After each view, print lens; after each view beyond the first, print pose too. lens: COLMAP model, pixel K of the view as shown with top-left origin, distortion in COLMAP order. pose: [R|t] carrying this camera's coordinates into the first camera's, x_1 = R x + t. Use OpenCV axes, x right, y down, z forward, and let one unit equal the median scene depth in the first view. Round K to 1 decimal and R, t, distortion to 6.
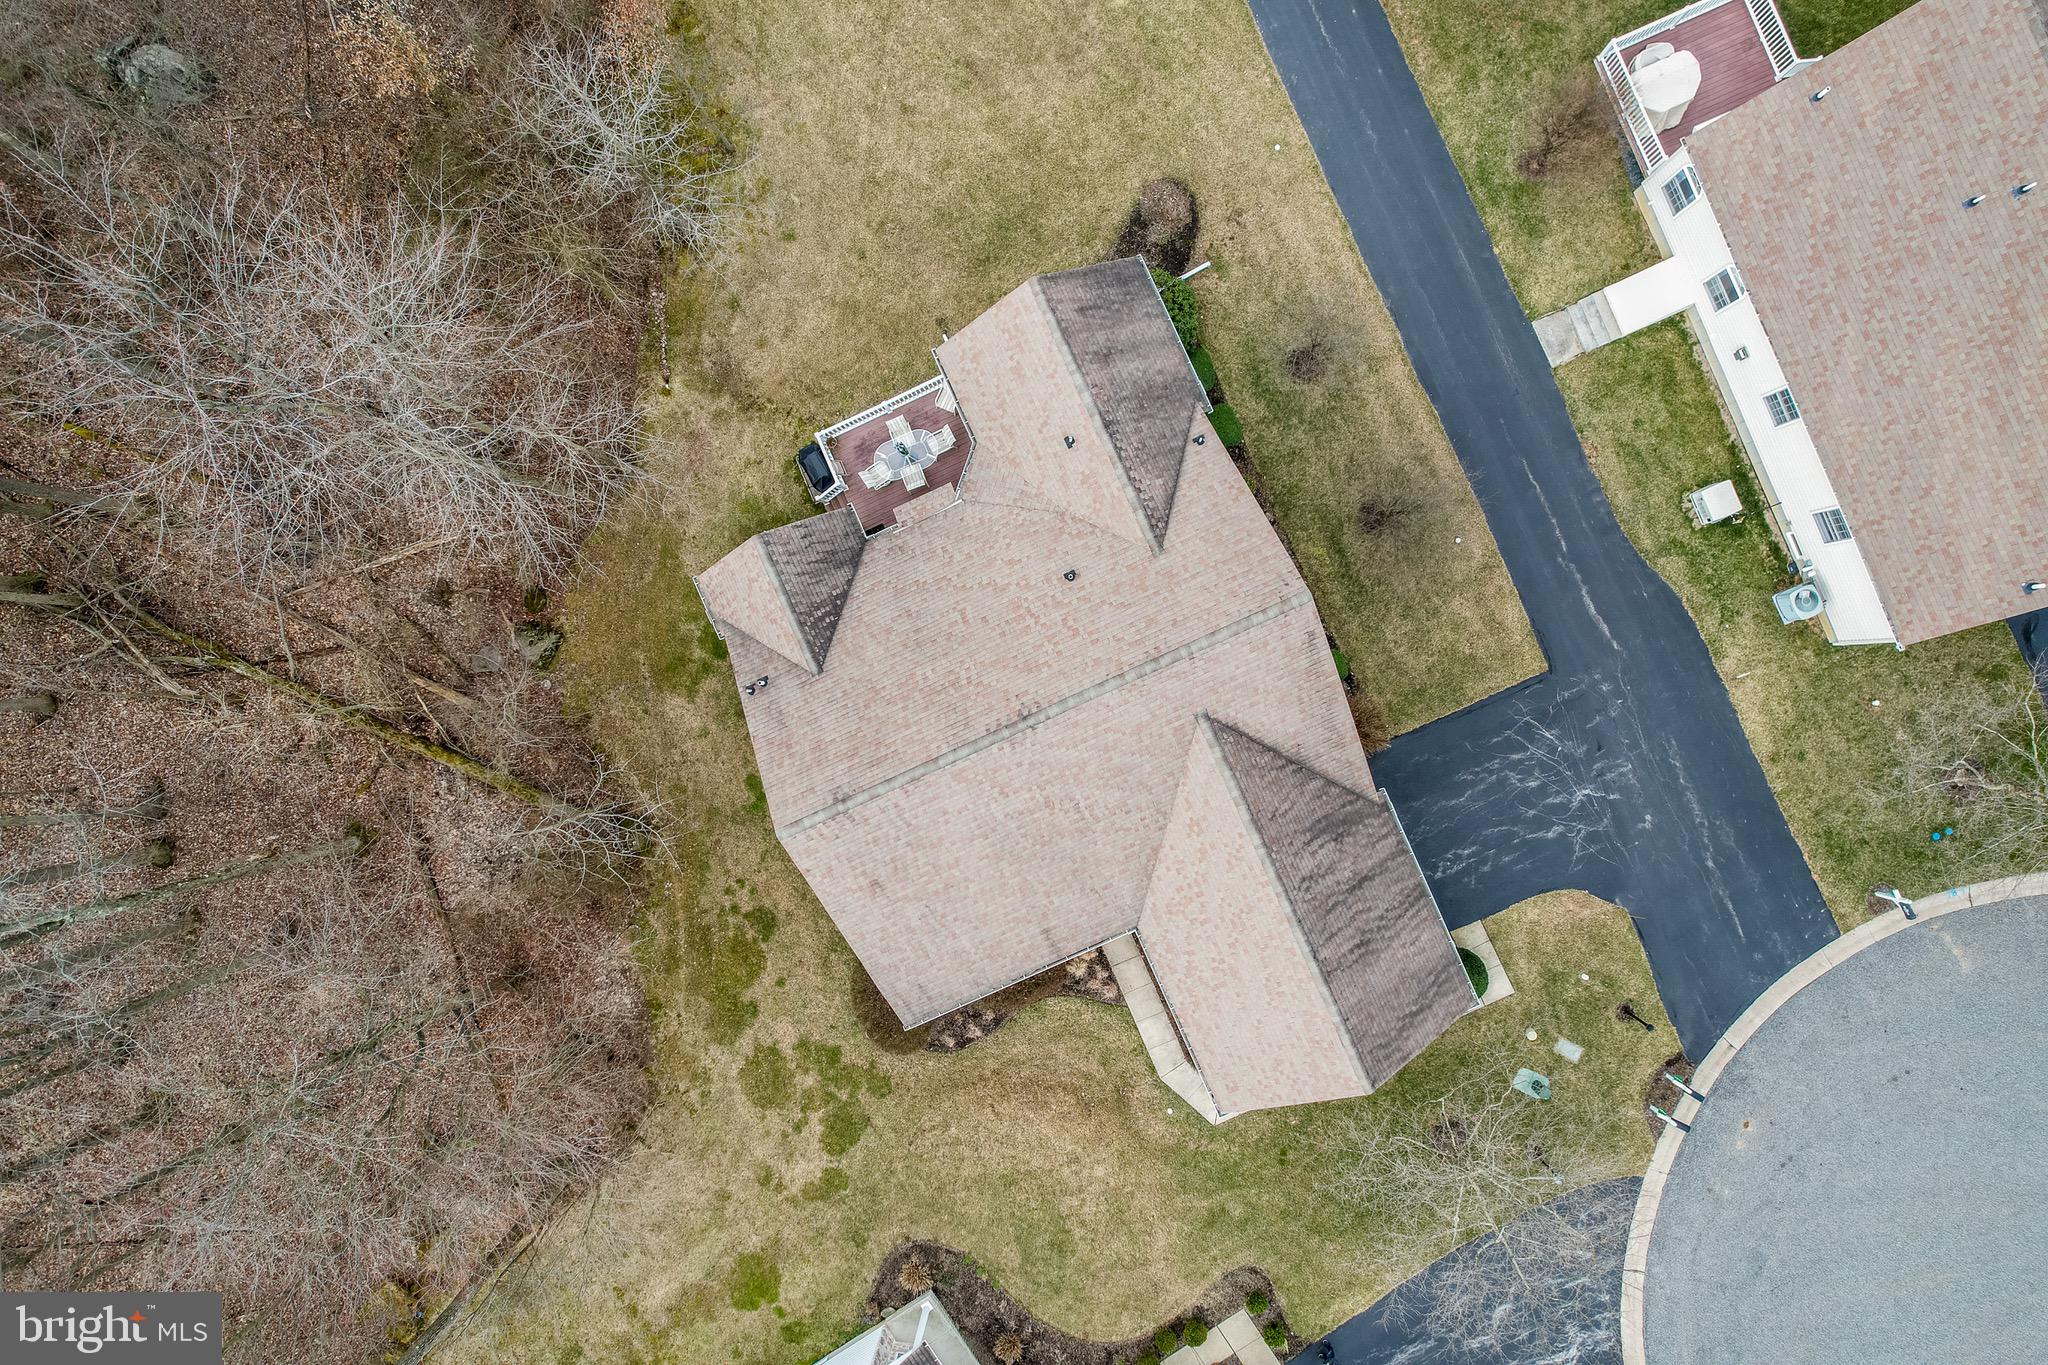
lens RADIAL K [[1305.9, 0, 1033.1], [0, 1305.9, 684.7], [0, 0, 1]] dist [-0.036125, 0.004778]
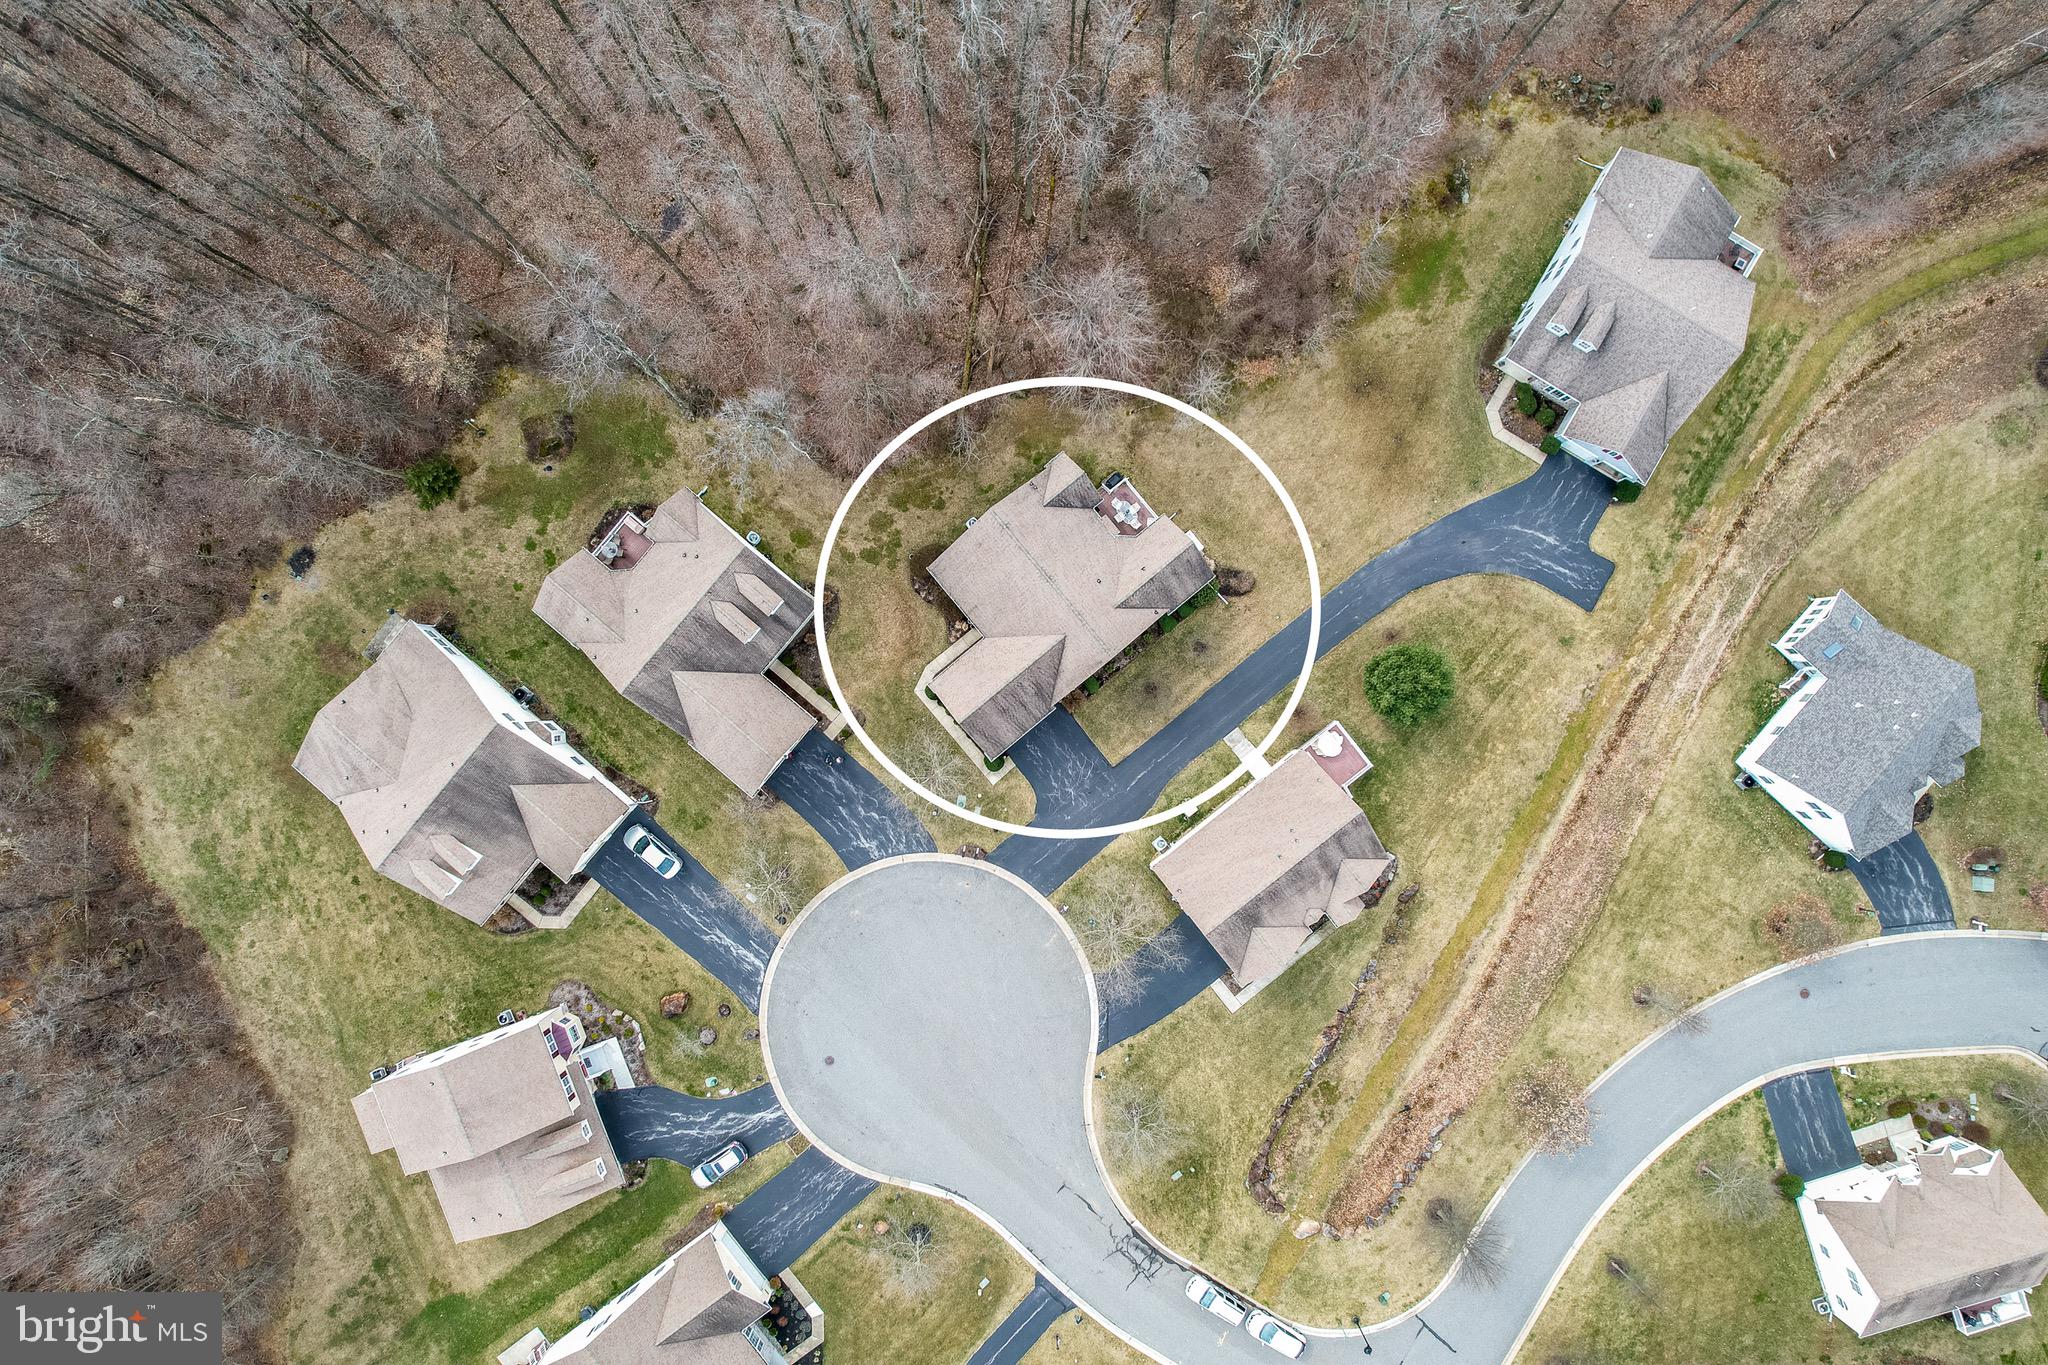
lens RADIAL K [[1305.9, 0, 1033.1], [0, 1305.9, 684.7], [0, 0, 1]] dist [-0.036125, 0.004778]
pose [[0.263912, 0.963307, 0.048889, 0.061789], [-0.964172, 0.264883, -0.014449, 0.142290], [-0.026869, -0.043325, 0.998700, -1.686337]]
